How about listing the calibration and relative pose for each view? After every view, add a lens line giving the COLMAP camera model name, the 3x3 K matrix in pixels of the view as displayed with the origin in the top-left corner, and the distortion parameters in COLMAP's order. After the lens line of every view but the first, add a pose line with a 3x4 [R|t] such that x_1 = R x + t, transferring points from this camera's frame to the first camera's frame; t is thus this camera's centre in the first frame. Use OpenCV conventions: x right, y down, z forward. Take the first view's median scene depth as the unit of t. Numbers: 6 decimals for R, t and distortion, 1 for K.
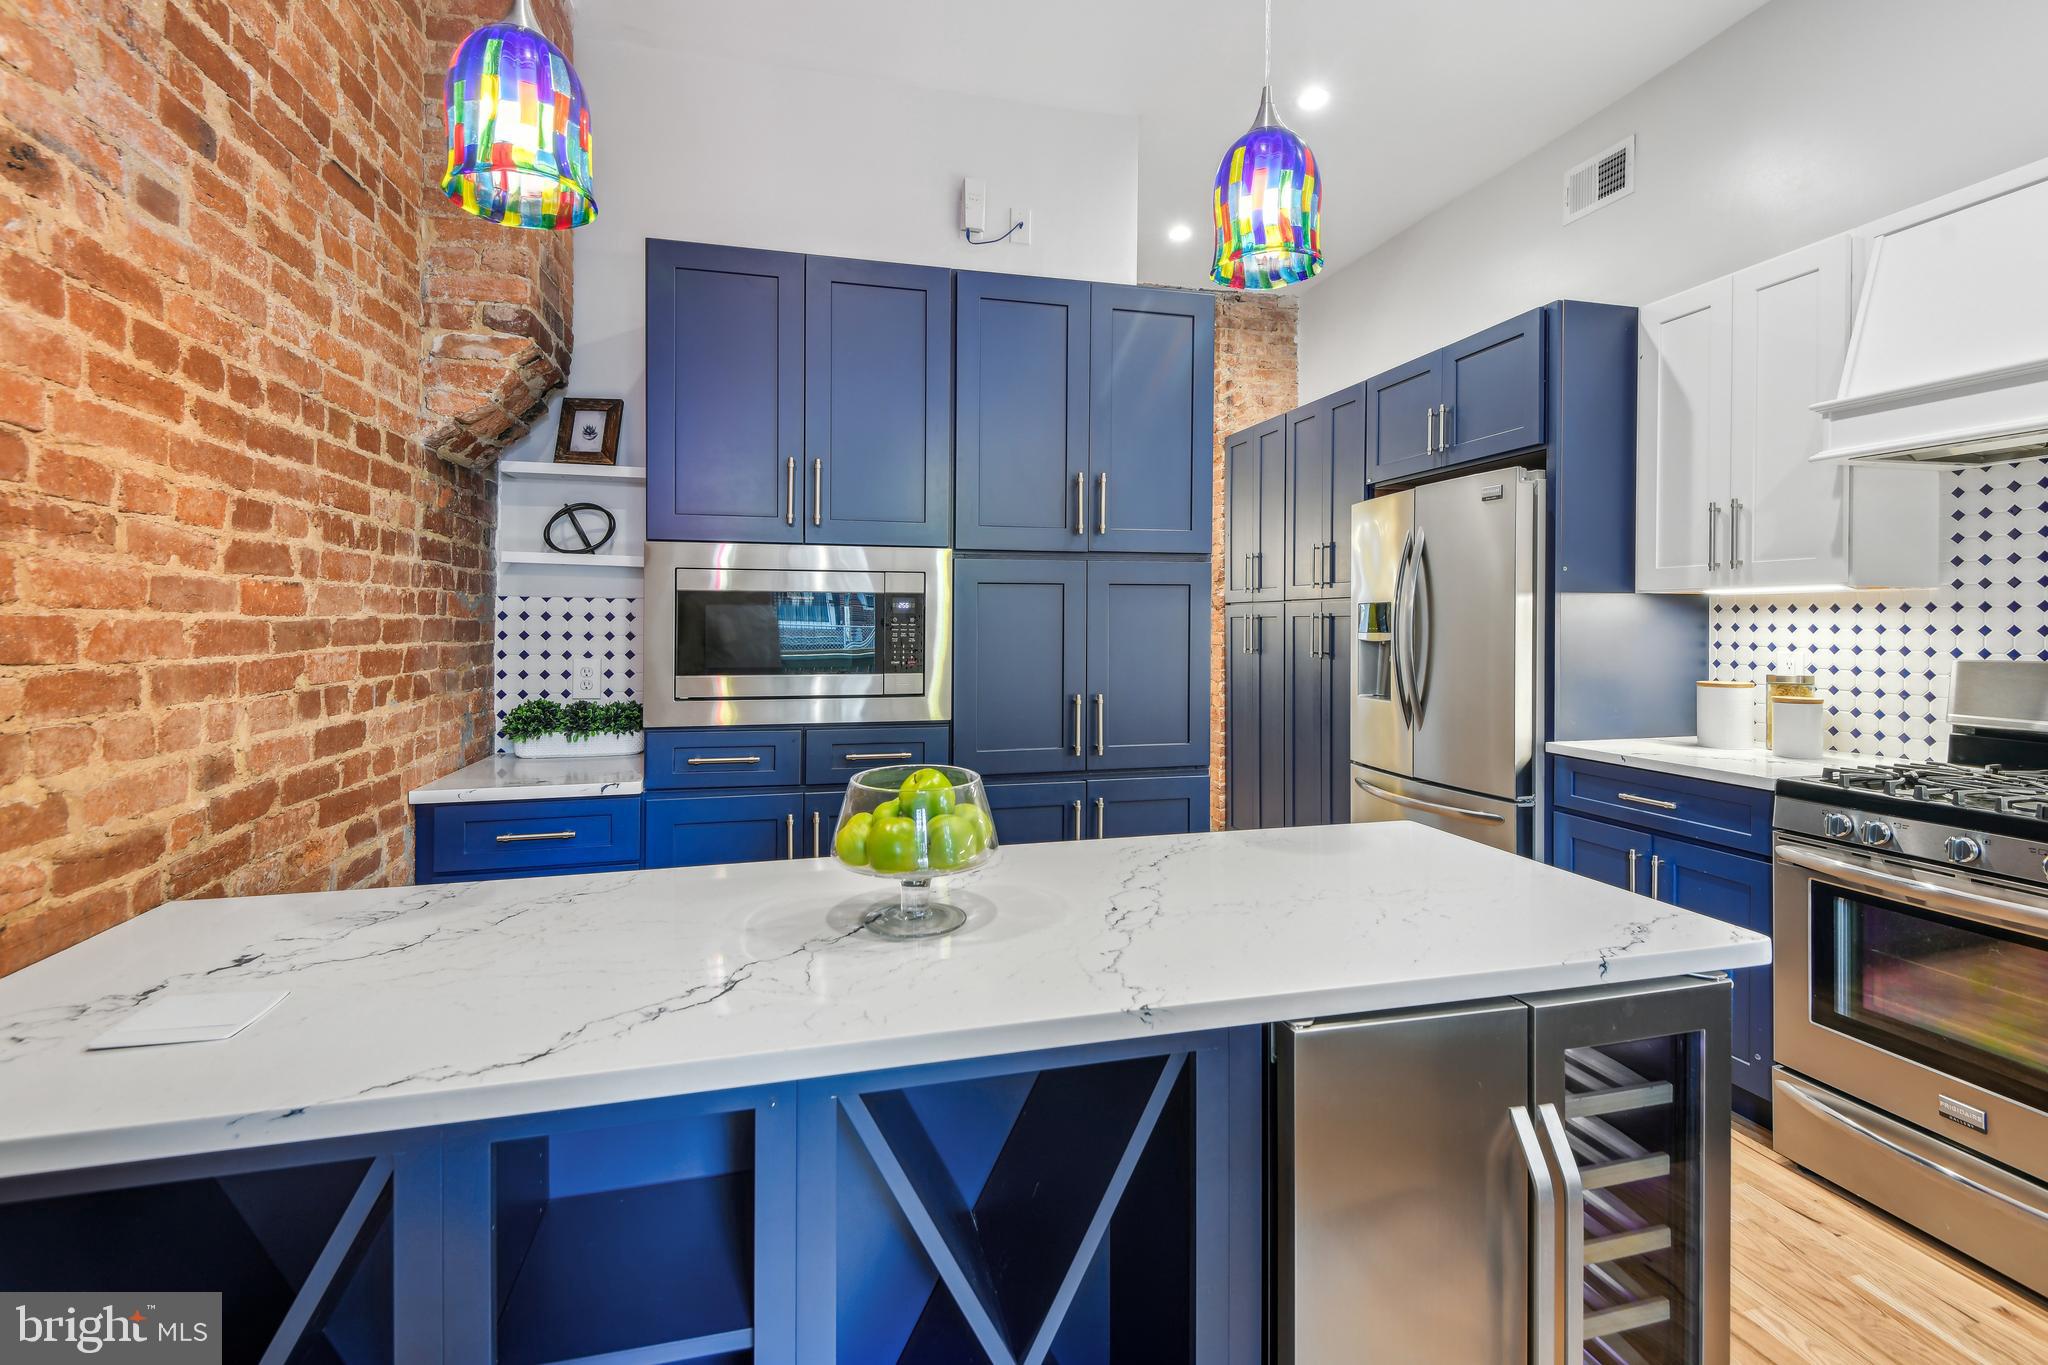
lens RADIAL K [[938.7, 0, 1018.5], [0, 938.7, 633.5], [0, 0, 1]] dist [0.018958, -0.009943]
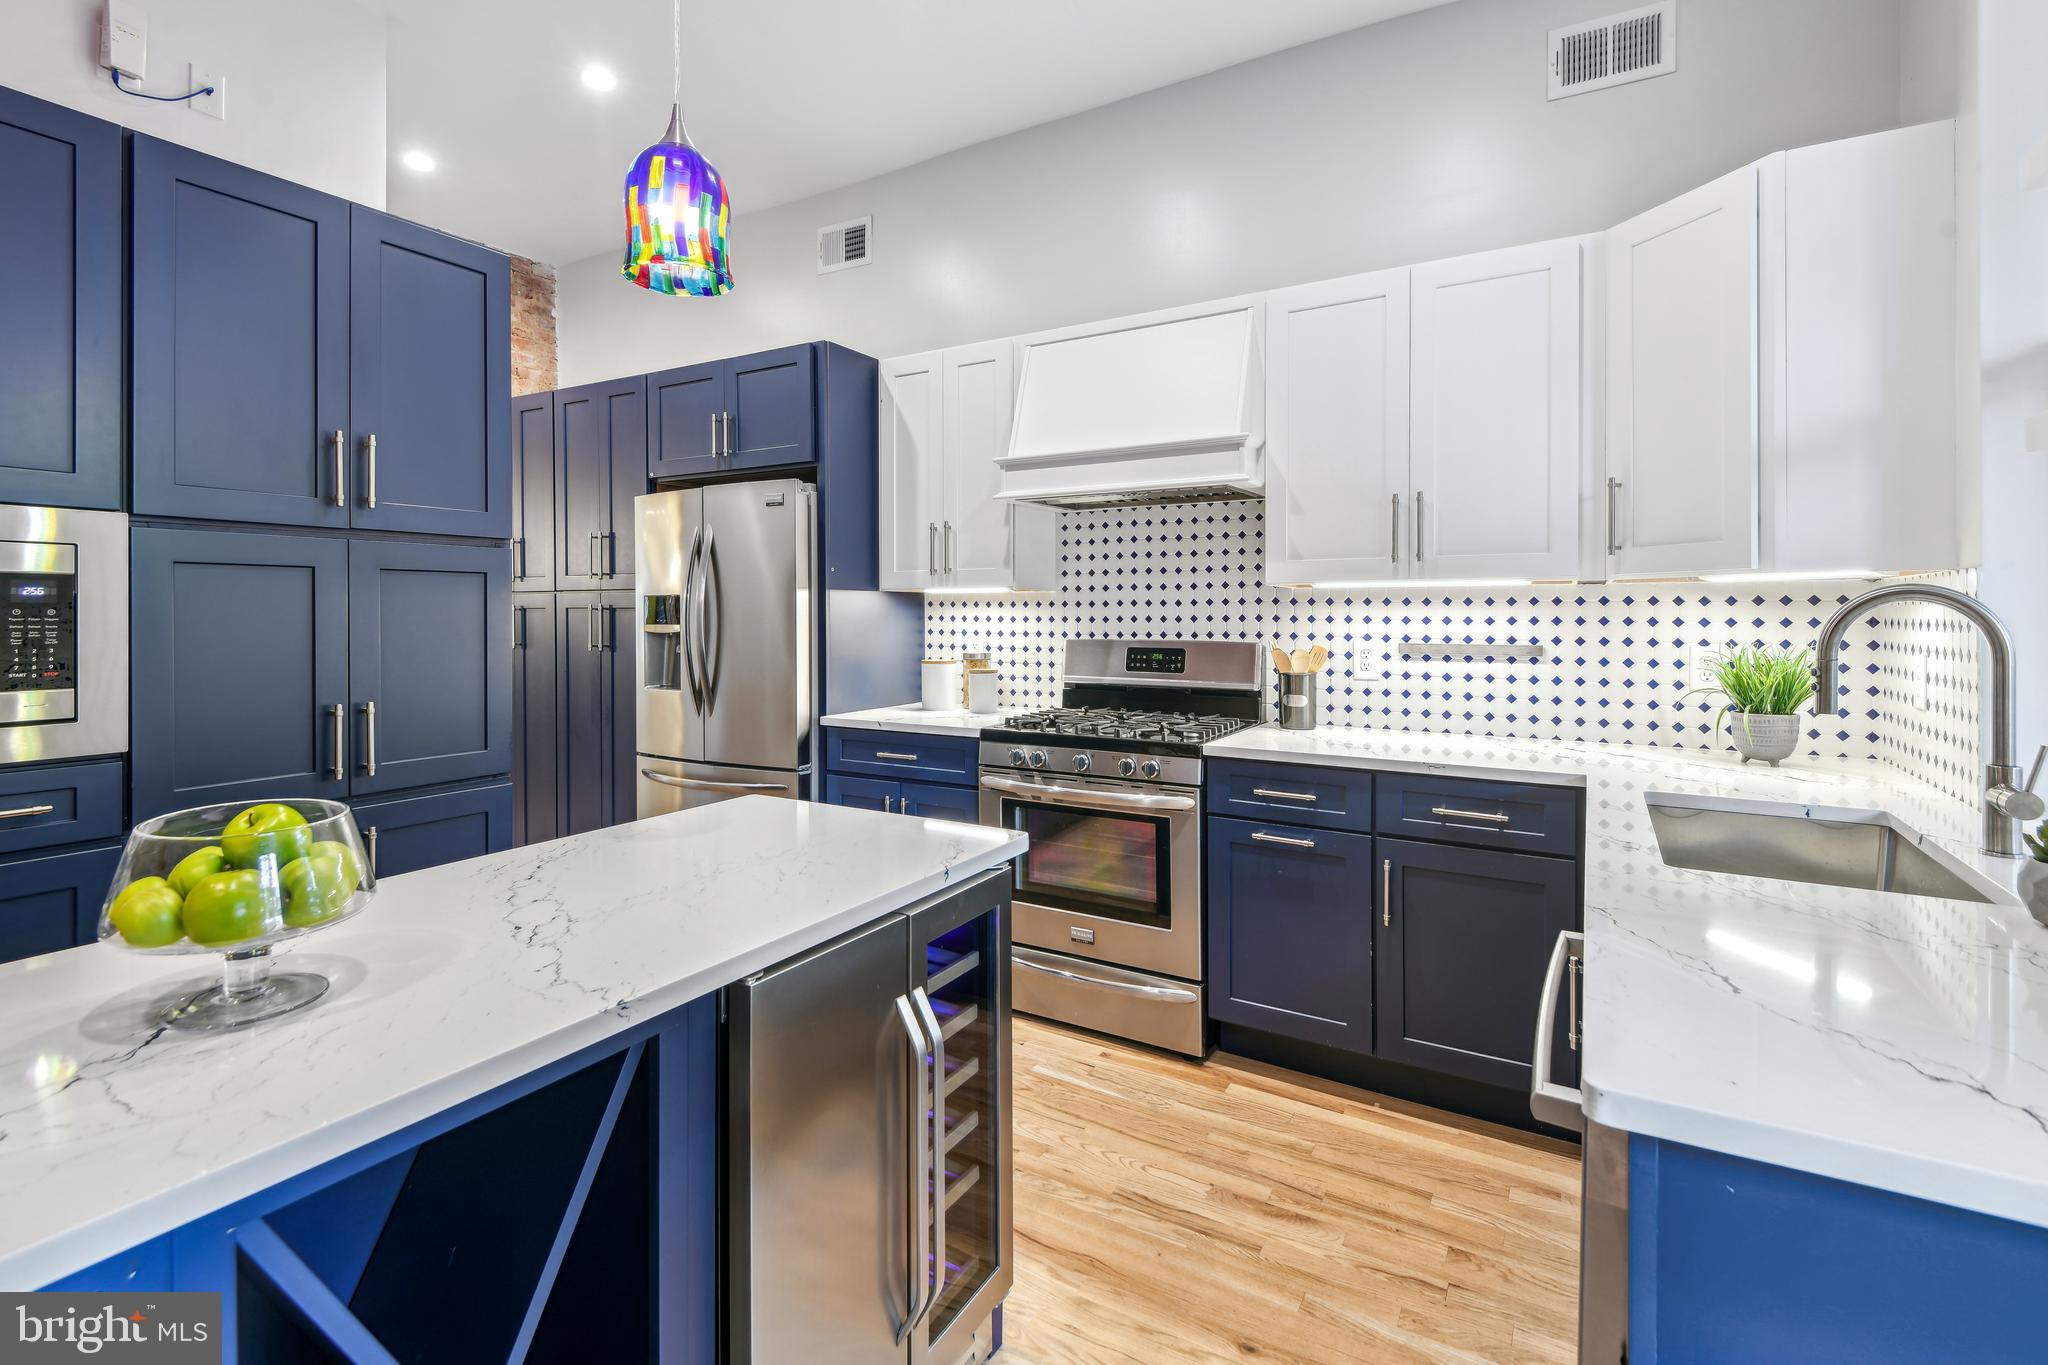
lens RADIAL K [[938.7, 0, 1041.7], [0, 938.7, 625.8], [0, 0, 1]] dist [0.018958, -0.009943]
pose [[0.693944, -0.009965, 0.719960, -0.107727], [0.009108, 0.999946, 0.005061, -0.001377], [-0.719971, 0.003045, 0.693997, -0.007300]]
